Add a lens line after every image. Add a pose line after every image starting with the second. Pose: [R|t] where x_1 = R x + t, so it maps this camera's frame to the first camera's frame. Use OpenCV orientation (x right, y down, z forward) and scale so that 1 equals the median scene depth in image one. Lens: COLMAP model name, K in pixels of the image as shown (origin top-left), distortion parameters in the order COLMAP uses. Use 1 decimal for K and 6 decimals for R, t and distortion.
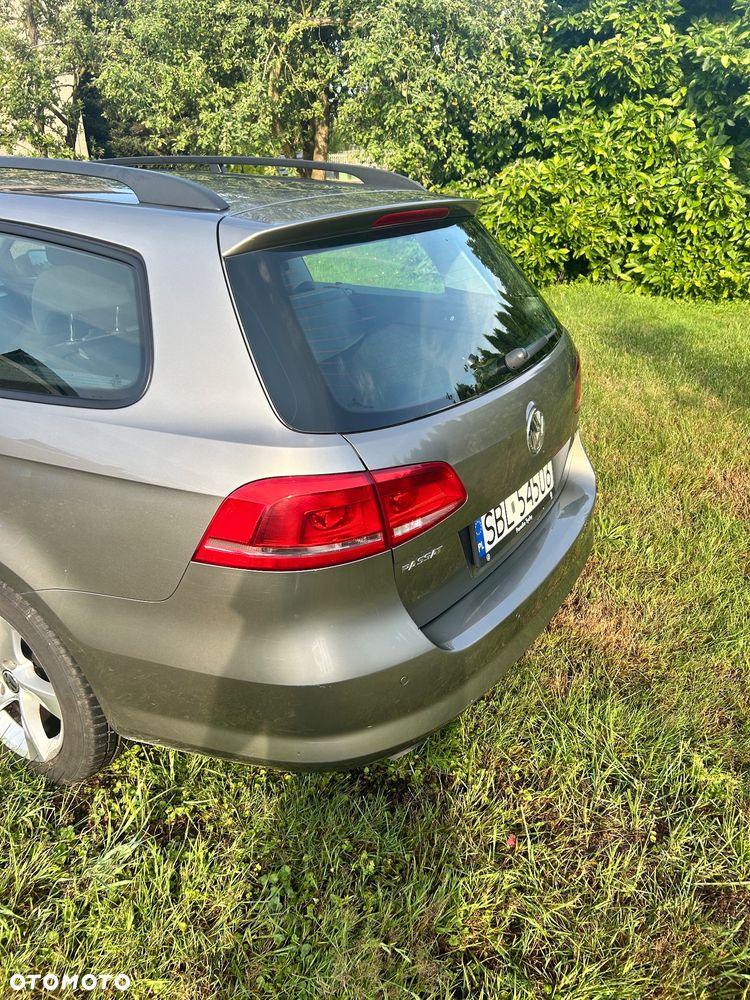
lens RADIAL K [[756.4, 0, 375.1], [0, 756.4, 495.2], [0, 0, 1]] dist [0.043729, -0.045167]
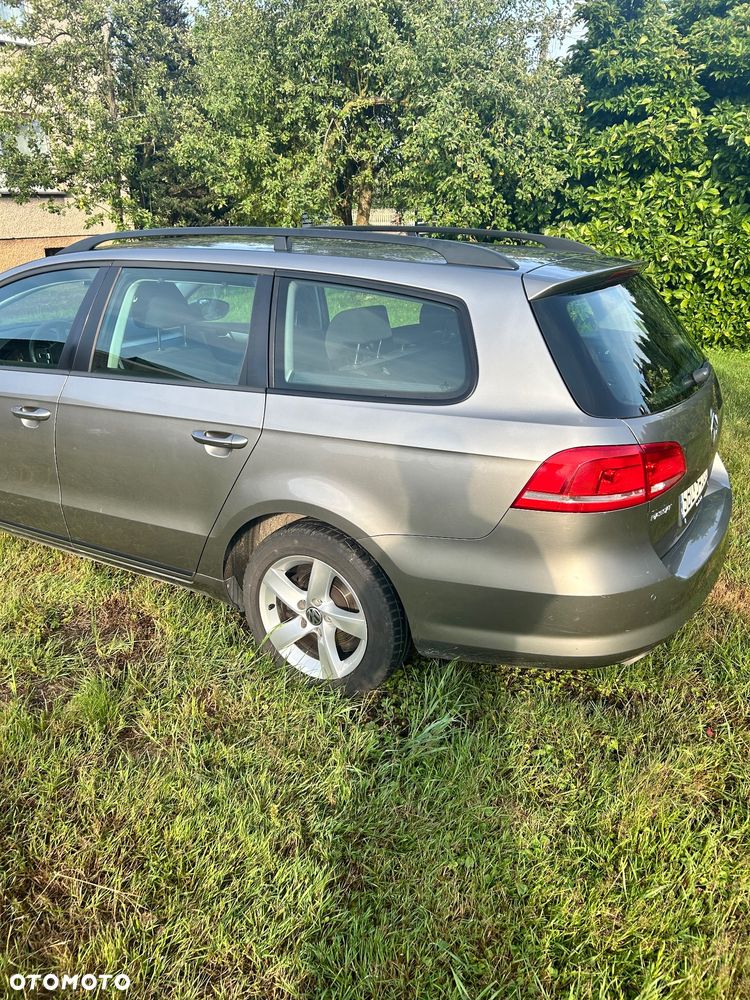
lens RADIAL K [[756.4, 0, 371.0], [0, 756.4, 491.4], [0, 0, 1]] dist [0.043729, -0.045167]
pose [[0.999964, 0.006307, 0.005668, -0.092422], [-0.005900, 0.997586, -0.069196, 0.028144], [-0.006091, 0.069160, 0.997587, -0.078565]]
